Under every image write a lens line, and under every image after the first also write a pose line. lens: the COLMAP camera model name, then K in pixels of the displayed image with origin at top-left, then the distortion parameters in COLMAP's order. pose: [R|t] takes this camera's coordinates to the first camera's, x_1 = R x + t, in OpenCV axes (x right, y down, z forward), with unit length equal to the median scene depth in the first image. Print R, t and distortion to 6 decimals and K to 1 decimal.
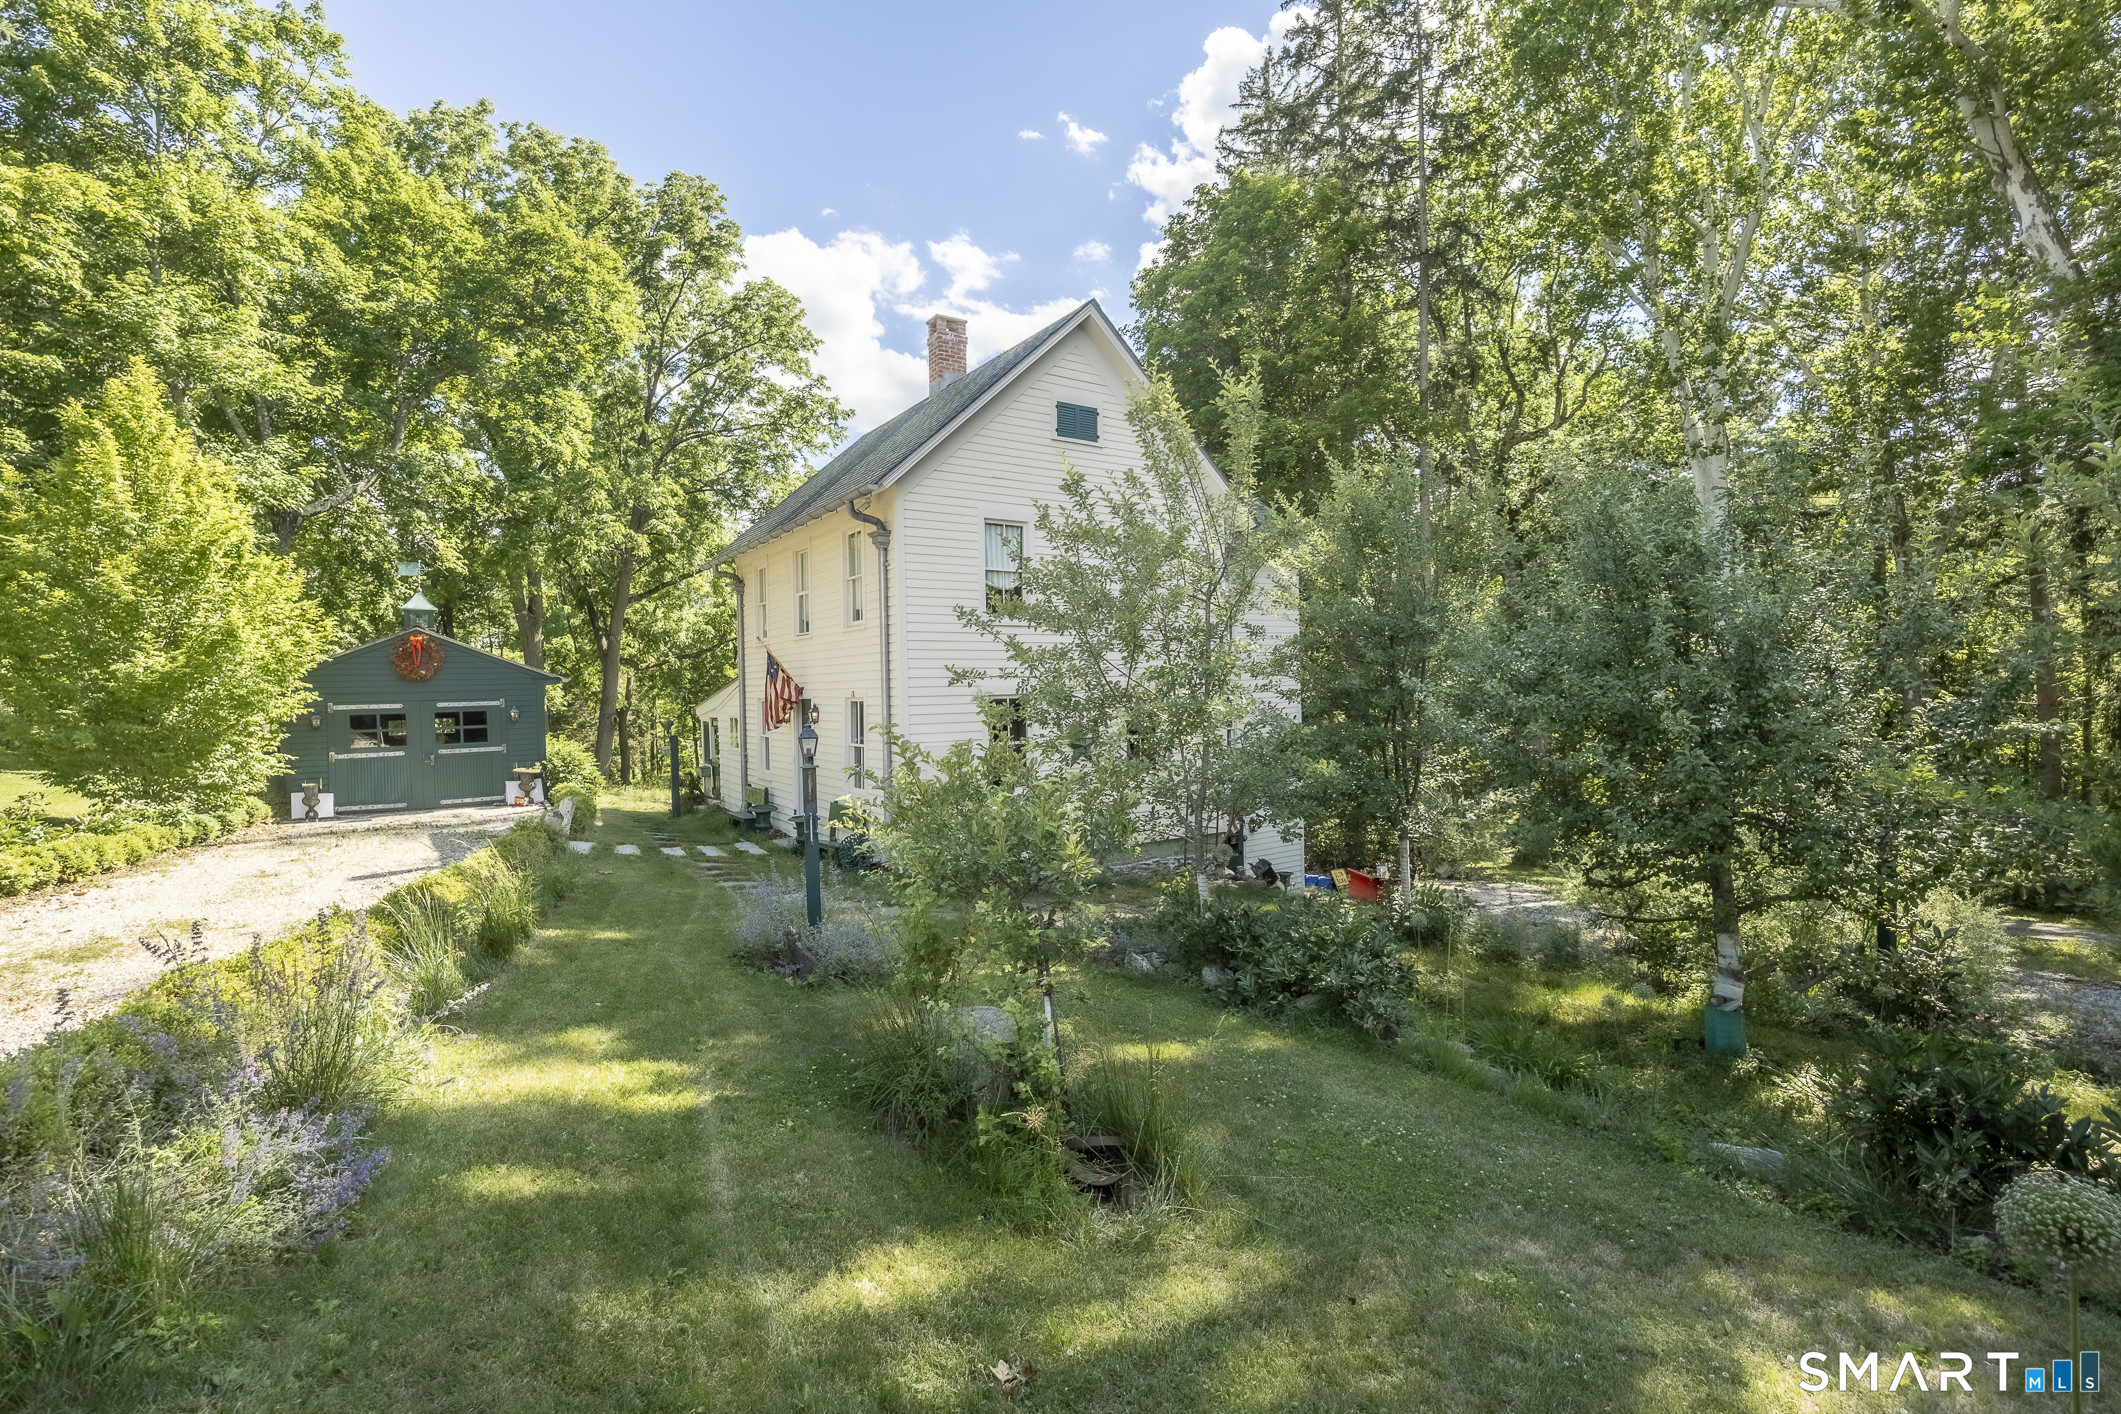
lens RADIAL K [[941.9, 0, 1050.4], [0, 941.9, 699.9], [0, 0, 1]] dist [-0.010402, 0.000395]
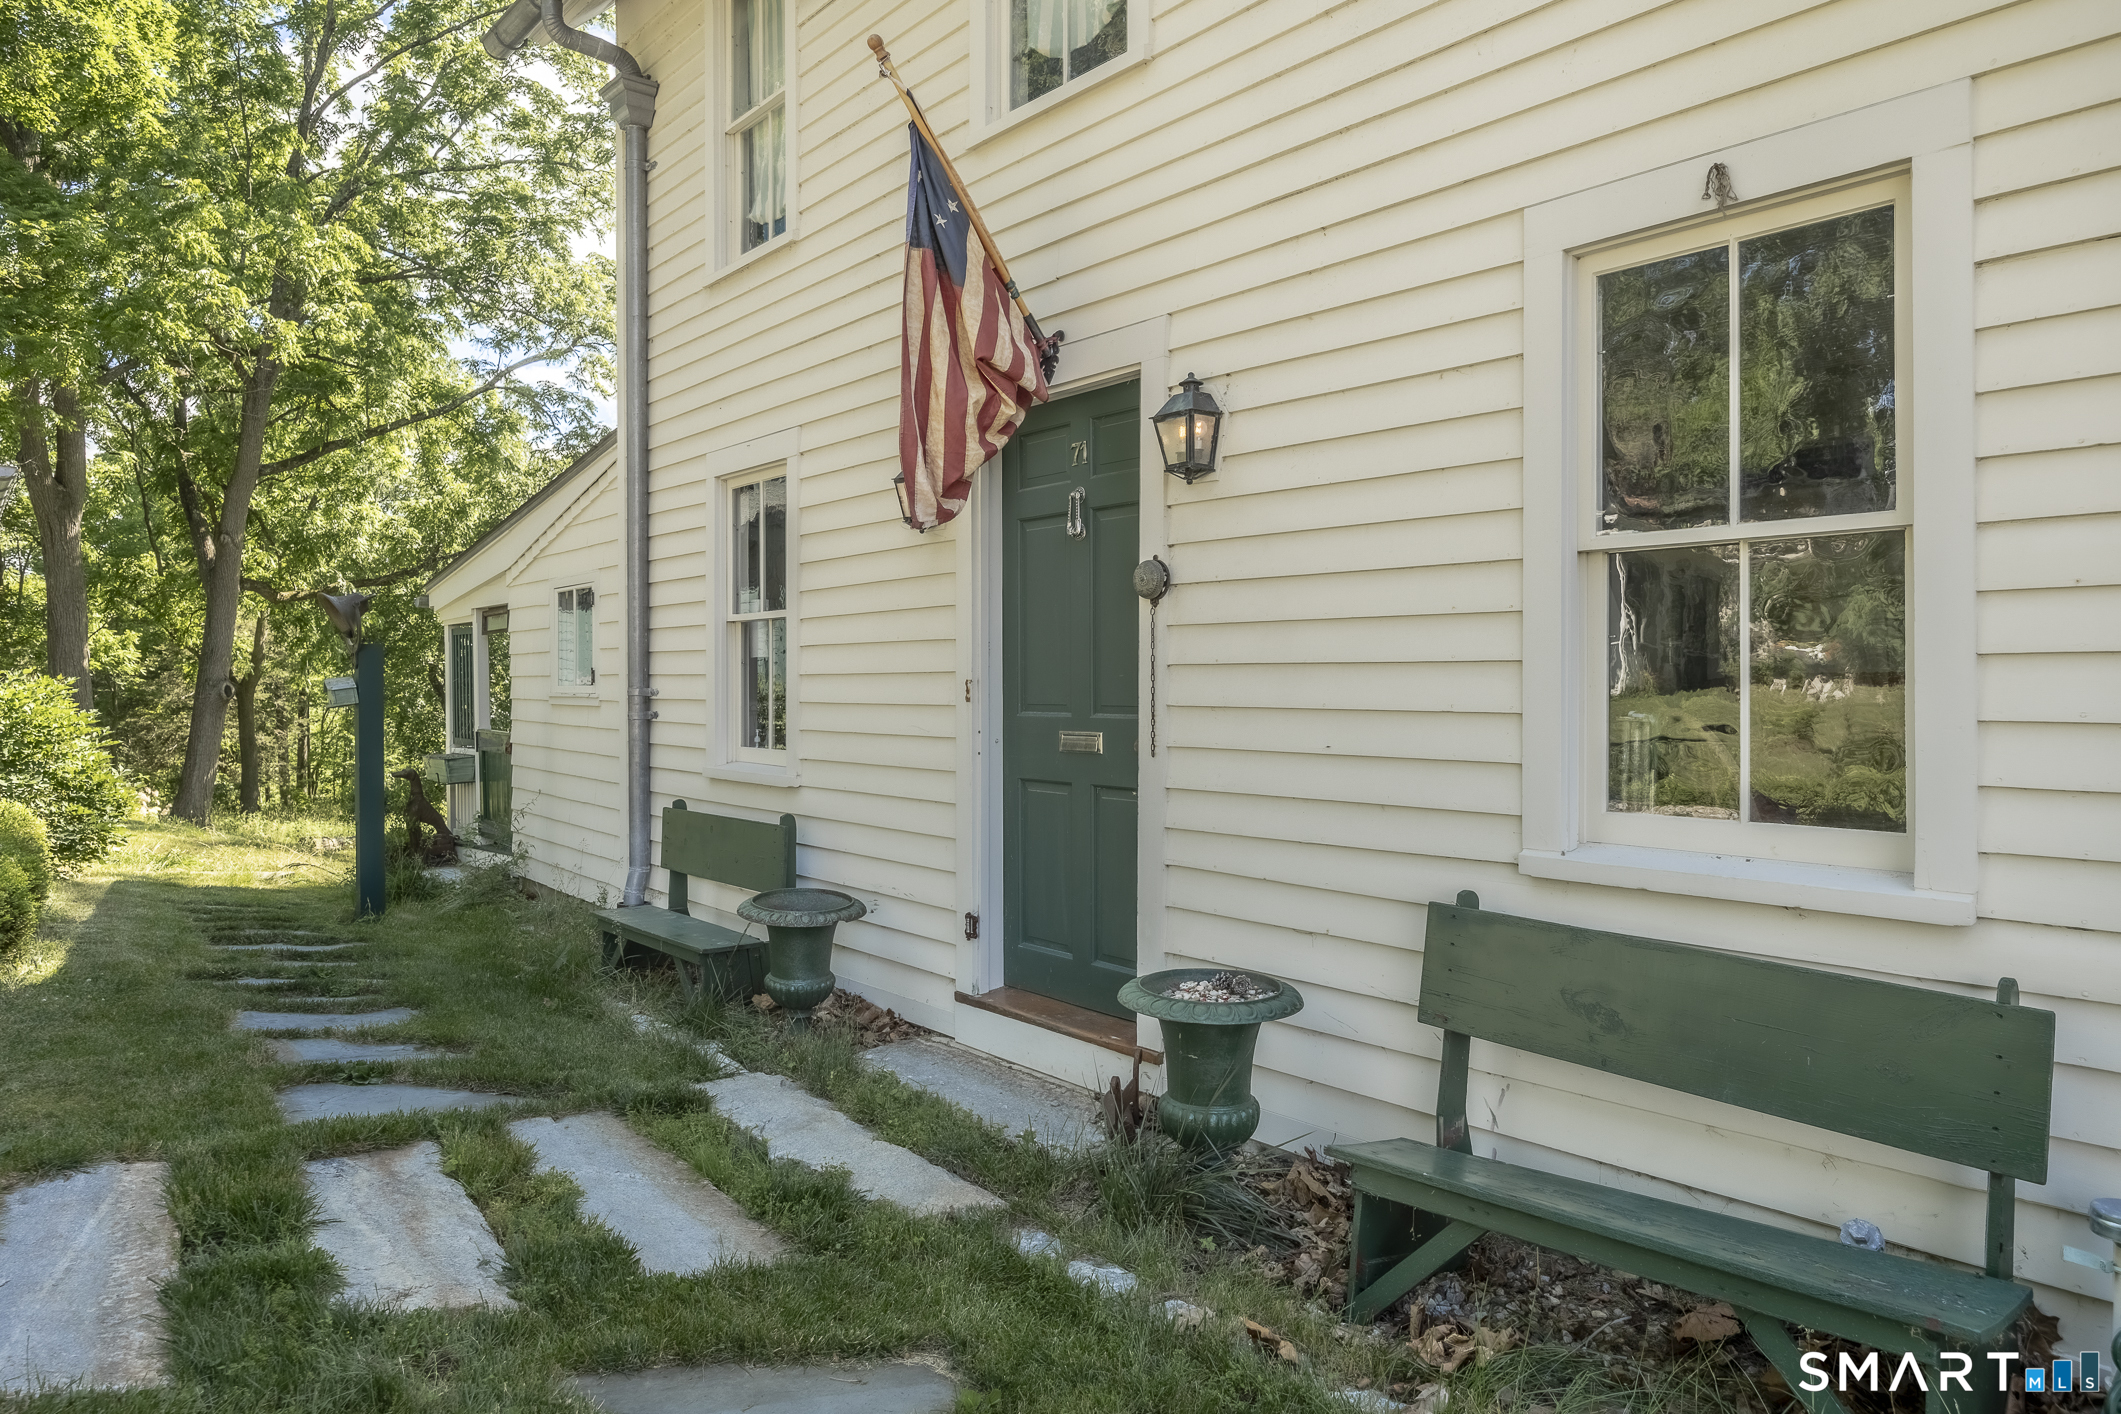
lens RADIAL K [[1301.2, 0, 1073.3], [0, 1301.2, 664.9], [0, 0, 1]] dist [-0.005286, -0.002525]
pose [[0.990887, 0.011094, 0.134241, -0.089193], [-0.008288, 0.999736, -0.021438, 0.020073], [-0.134444, 0.020130, 0.990717, 0.213140]]
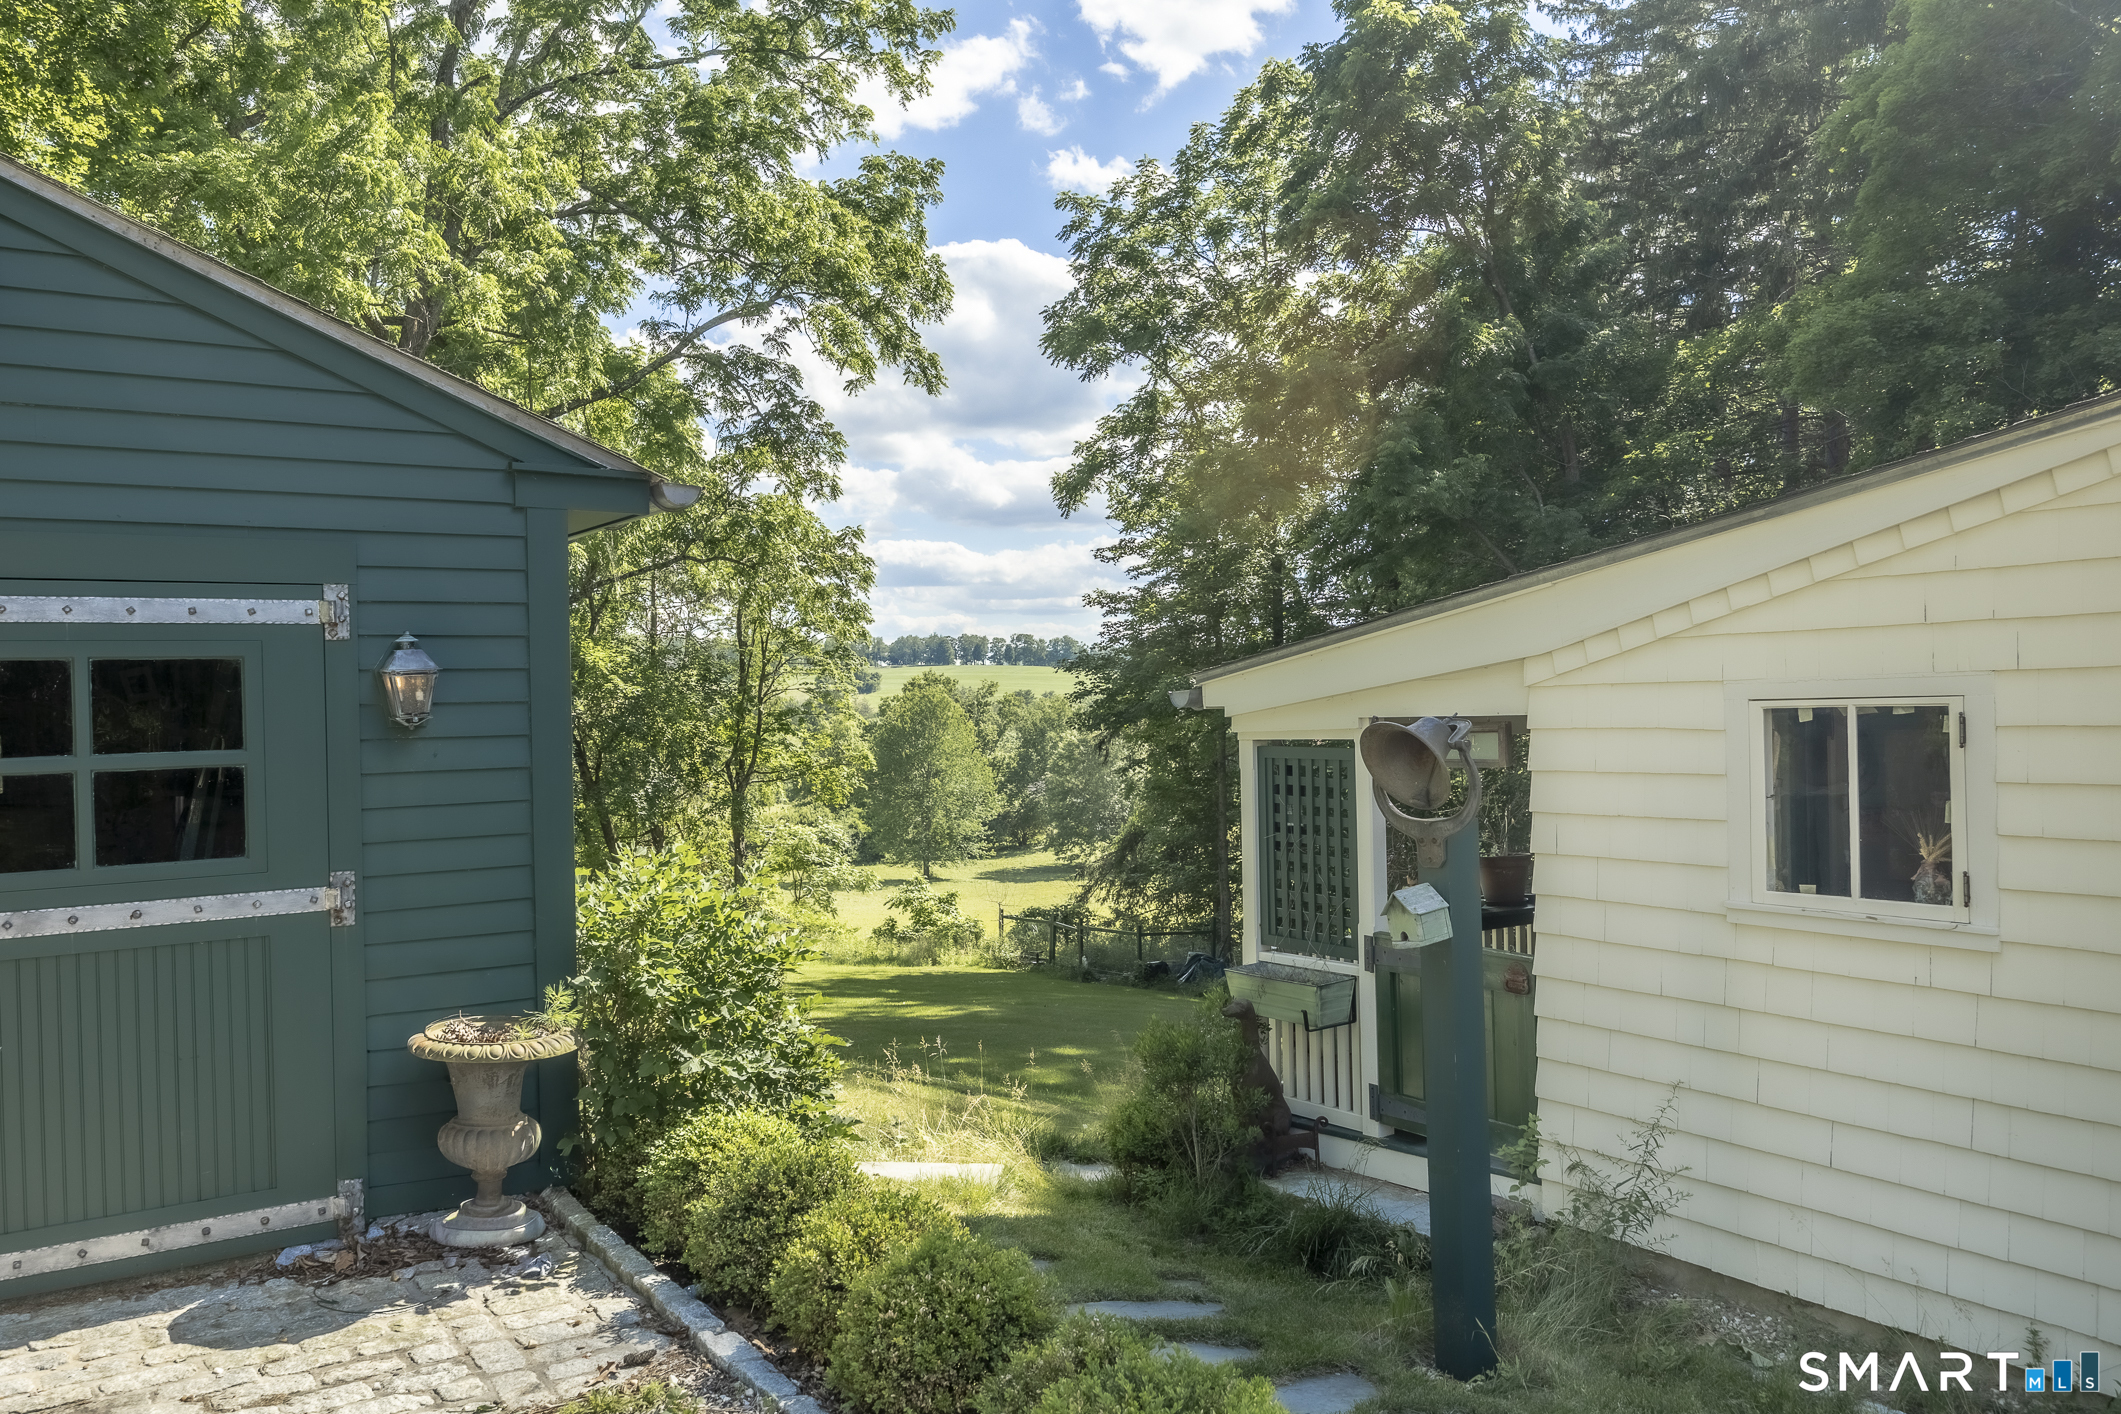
lens RADIAL K [[1659.4, 0, 1055.9], [0, 1659.4, 700.5], [0, 0, 1]] dist [0.006106, 0.000918]
pose [[0.999915, -0.000350, 0.013055, -0.182127], [0.000574, 0.999853, -0.017119, 0.008957], [-0.013047, 0.017125, 0.999768, 0.280148]]
